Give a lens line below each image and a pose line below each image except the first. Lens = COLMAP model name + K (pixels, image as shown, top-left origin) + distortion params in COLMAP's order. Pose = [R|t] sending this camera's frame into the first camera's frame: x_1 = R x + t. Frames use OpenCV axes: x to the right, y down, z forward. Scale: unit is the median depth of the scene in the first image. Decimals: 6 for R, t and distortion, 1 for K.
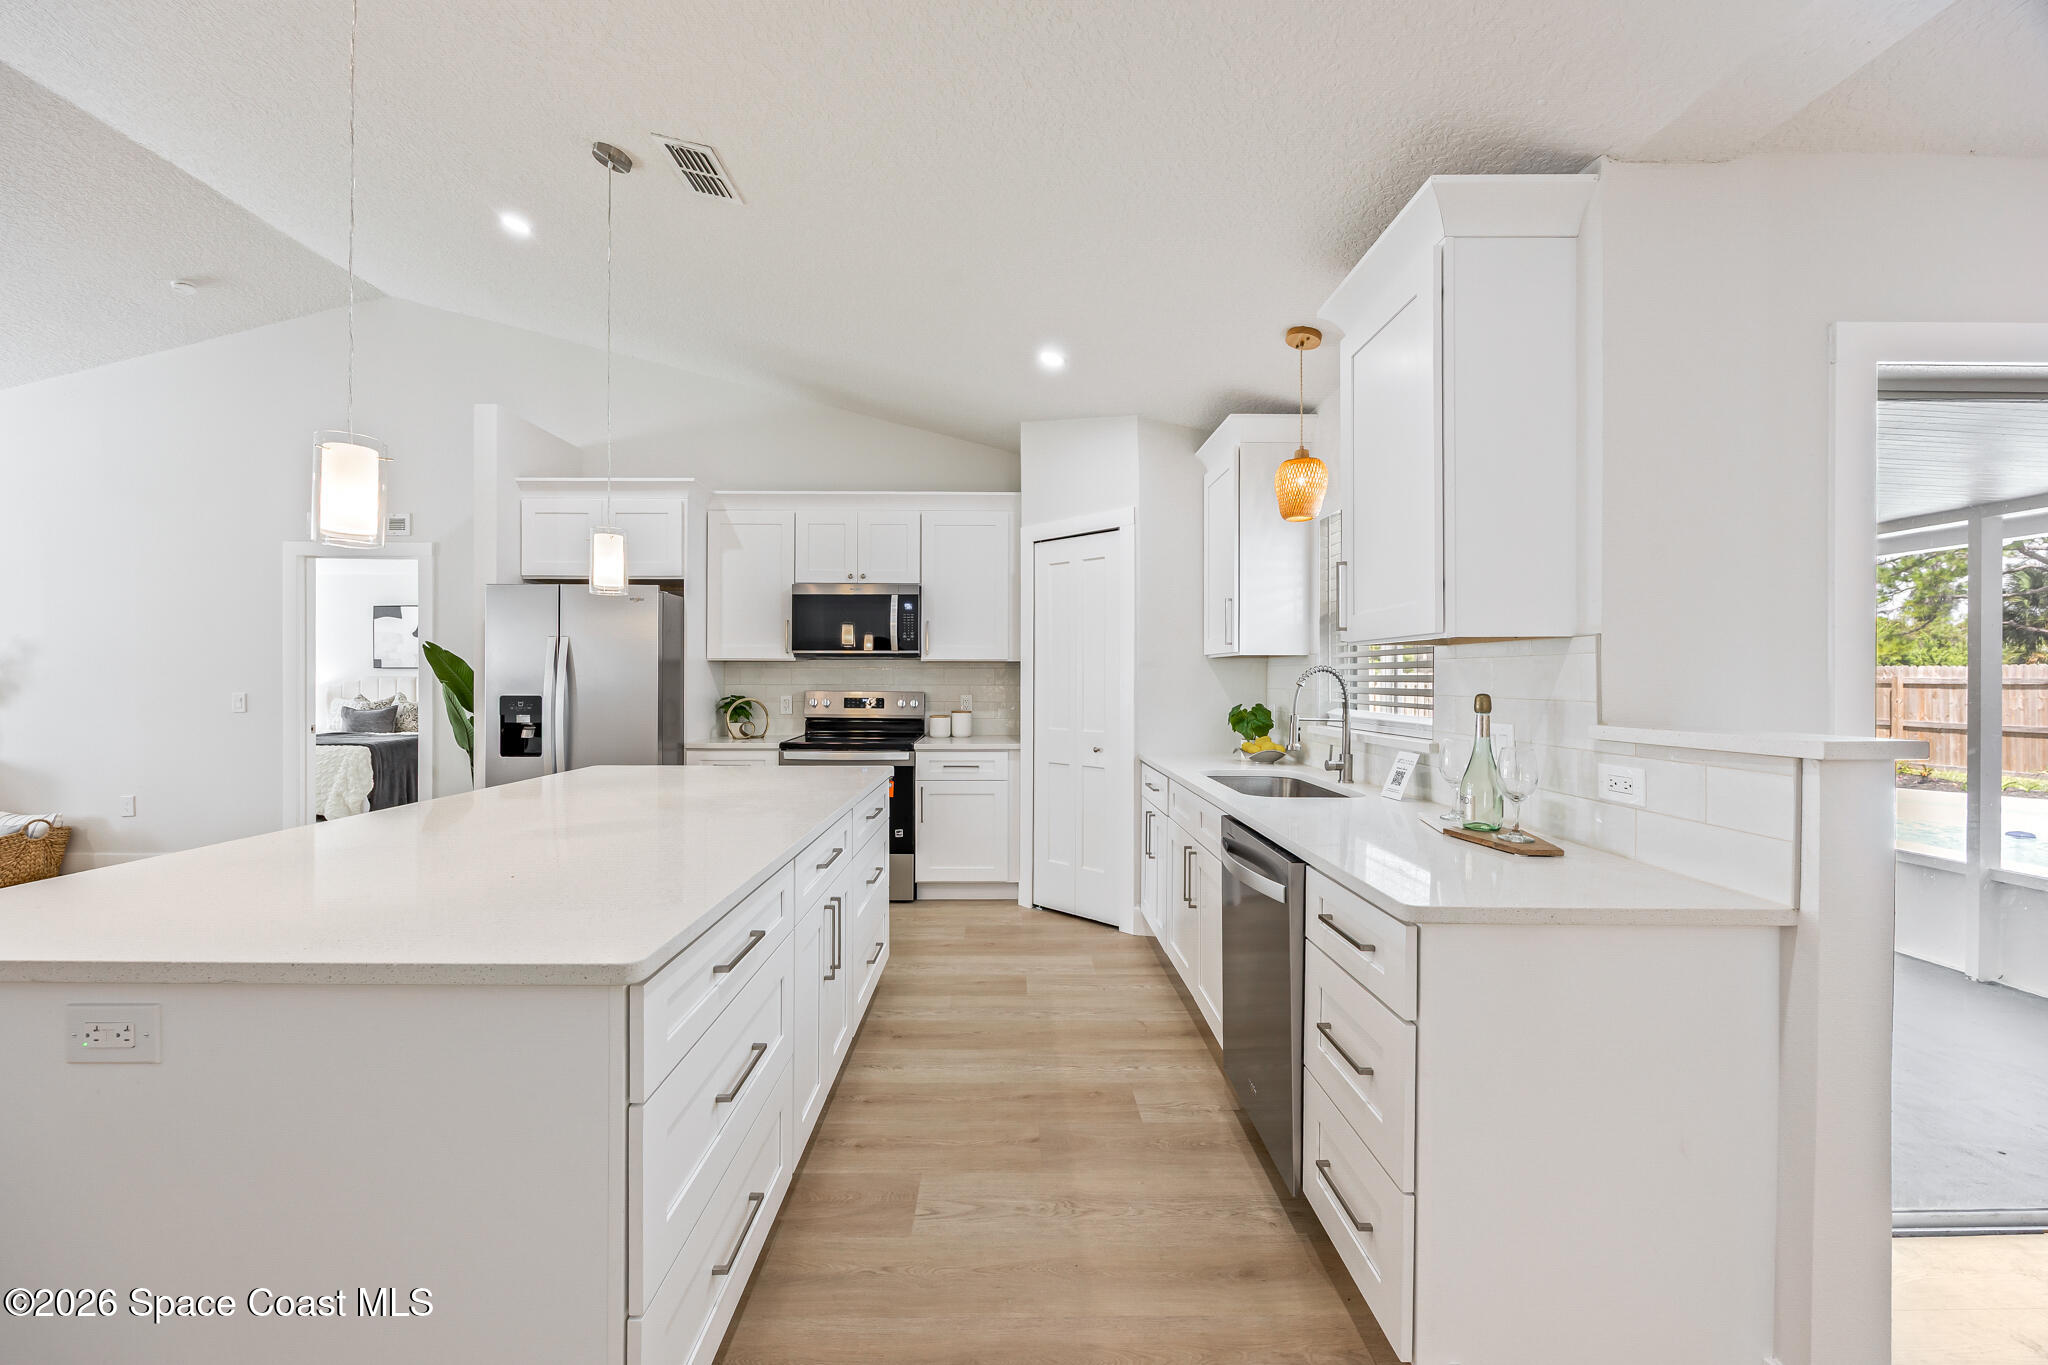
lens RADIAL K [[786.7, 0, 1013.5], [0, 786.7, 681.2], [0, 0, 1]] dist [-0.002931, 0.000178]
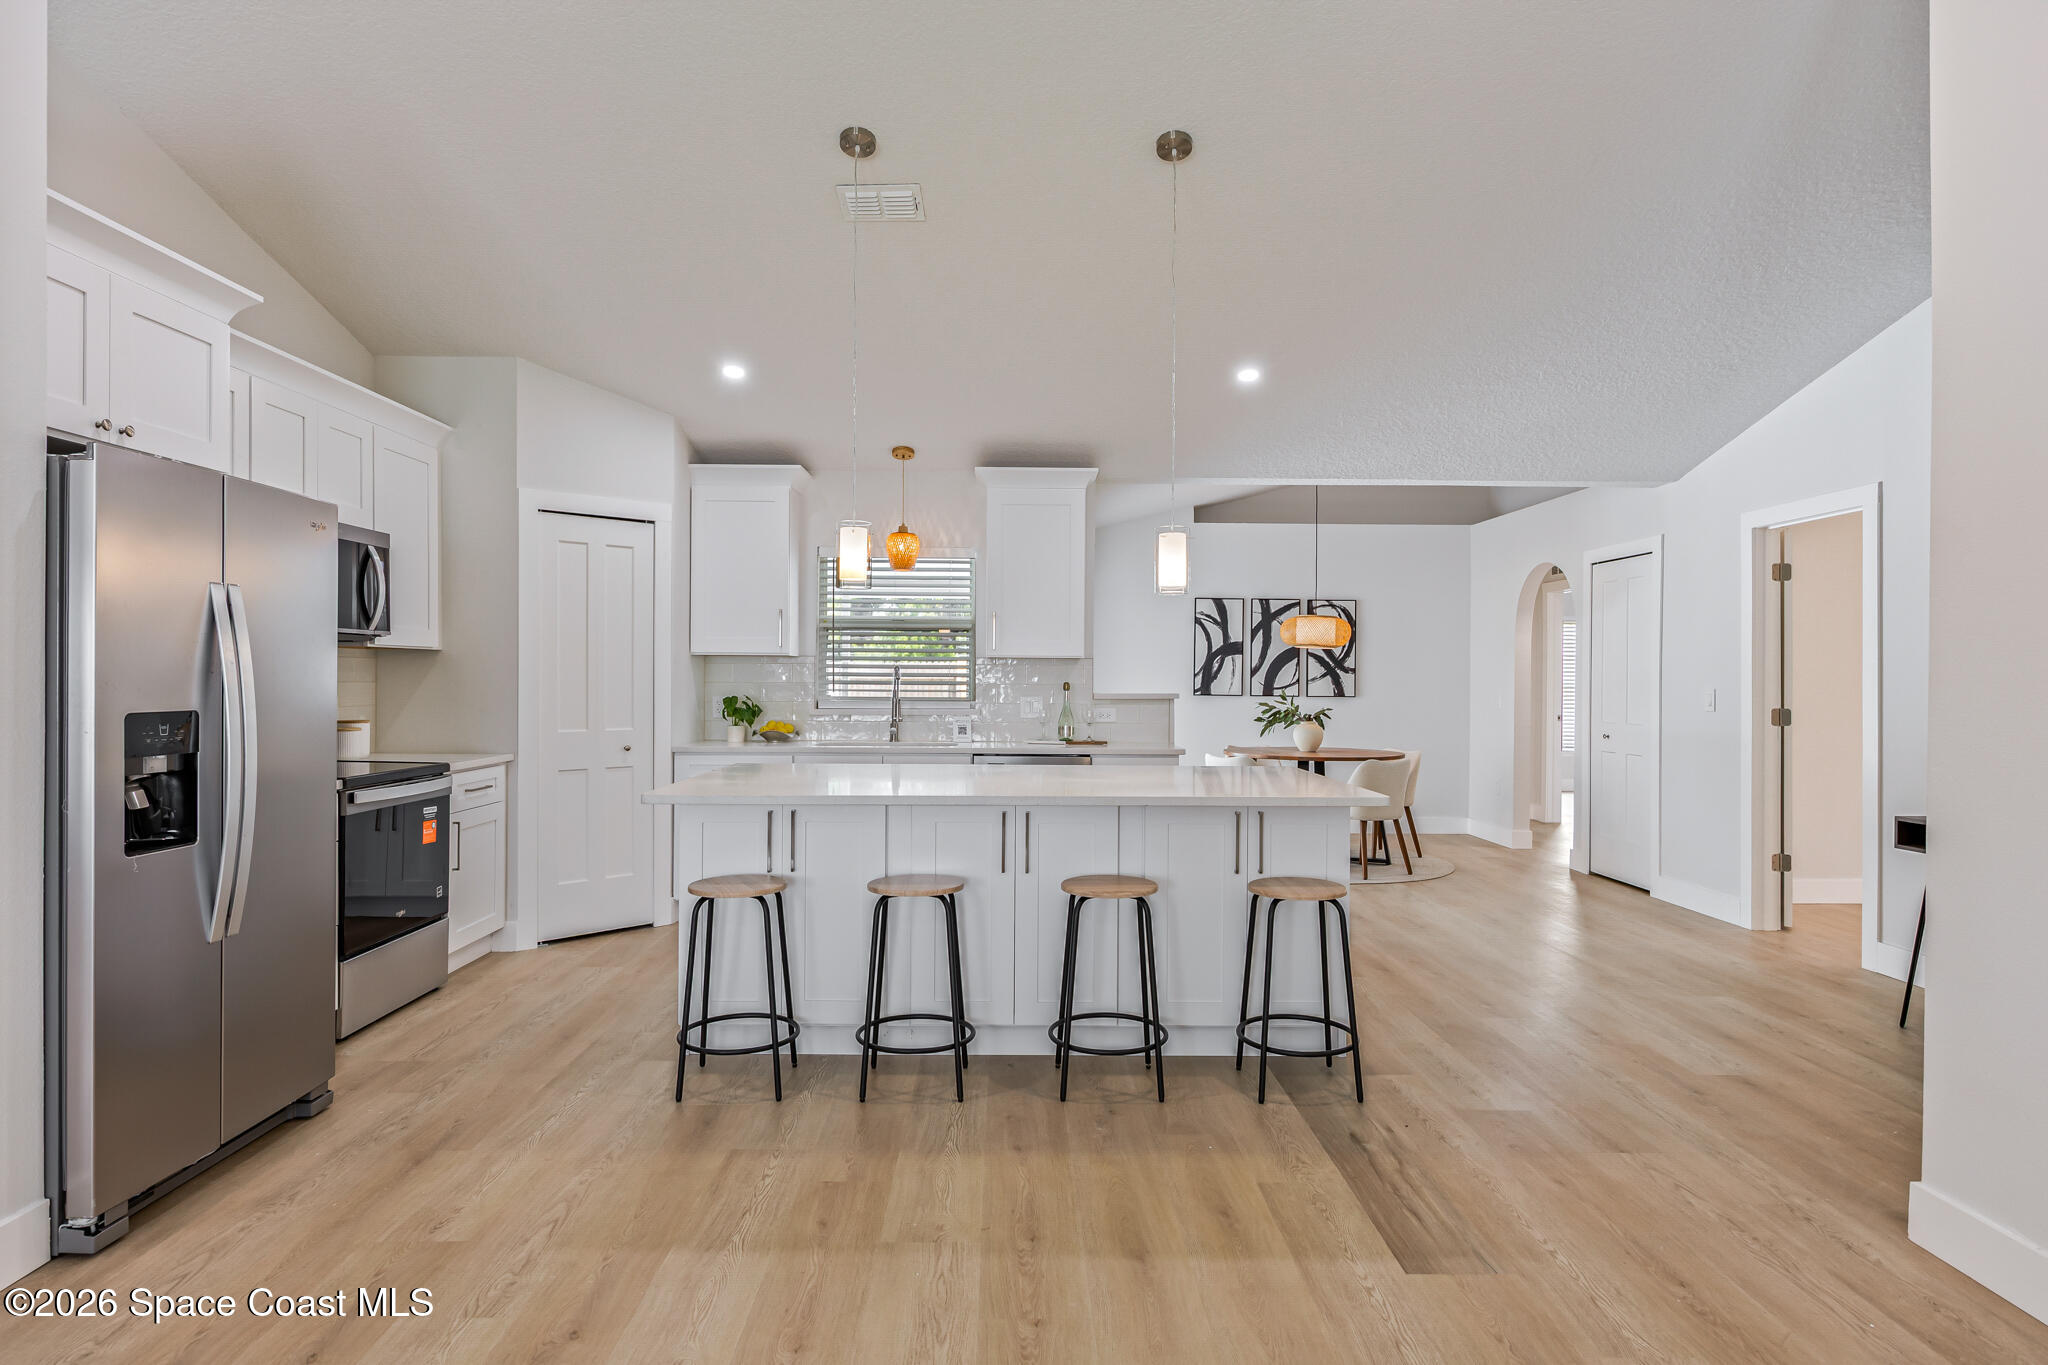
lens RADIAL K [[1175.3, 0, 1023.6], [0, 1175.3, 678.8], [0, 0, 1]] dist [0.027774, -0.000142]
pose [[0.001803, -0.004384, 0.999989, -1.292421], [-0.004144, 0.999982, 0.004392, -0.004903], [-0.999990, -0.004152, 0.001785, 0.505890]]
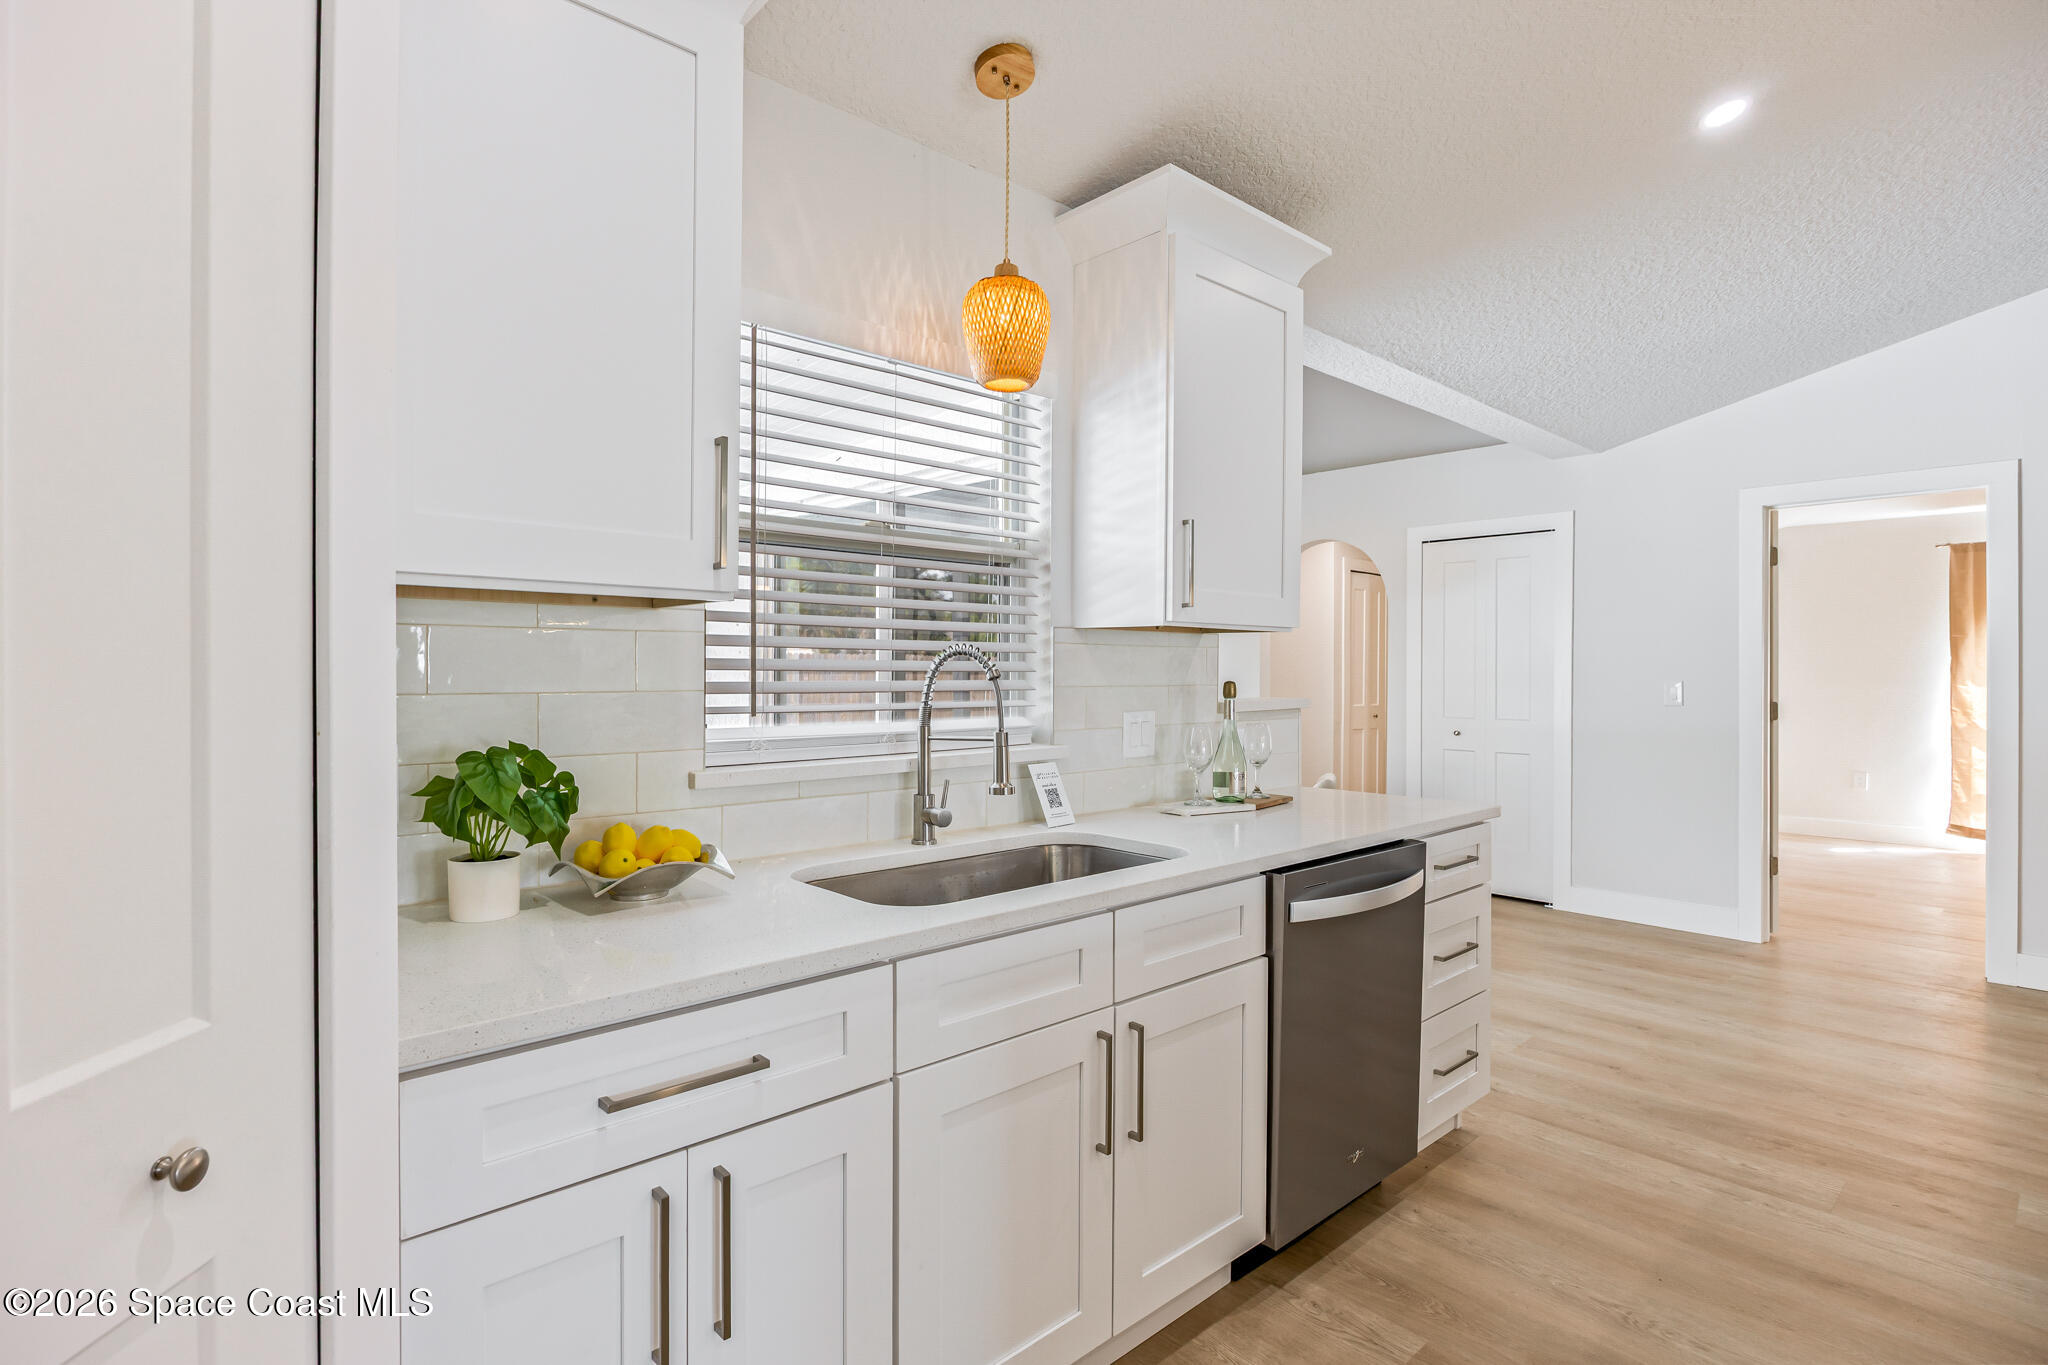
lens RADIAL K [[1010.2, 0, 1027.4], [0, 1010.2, 681.6], [0, 0, 1]] dist [-0.006187, -0.000467]
pose [[-0.672761, -0.017493, 0.739653, -0.122957], [-0.006322, 0.999820, 0.017897, -0.003923], [-0.739832, 0.007364, -0.672751, 0.984719]]
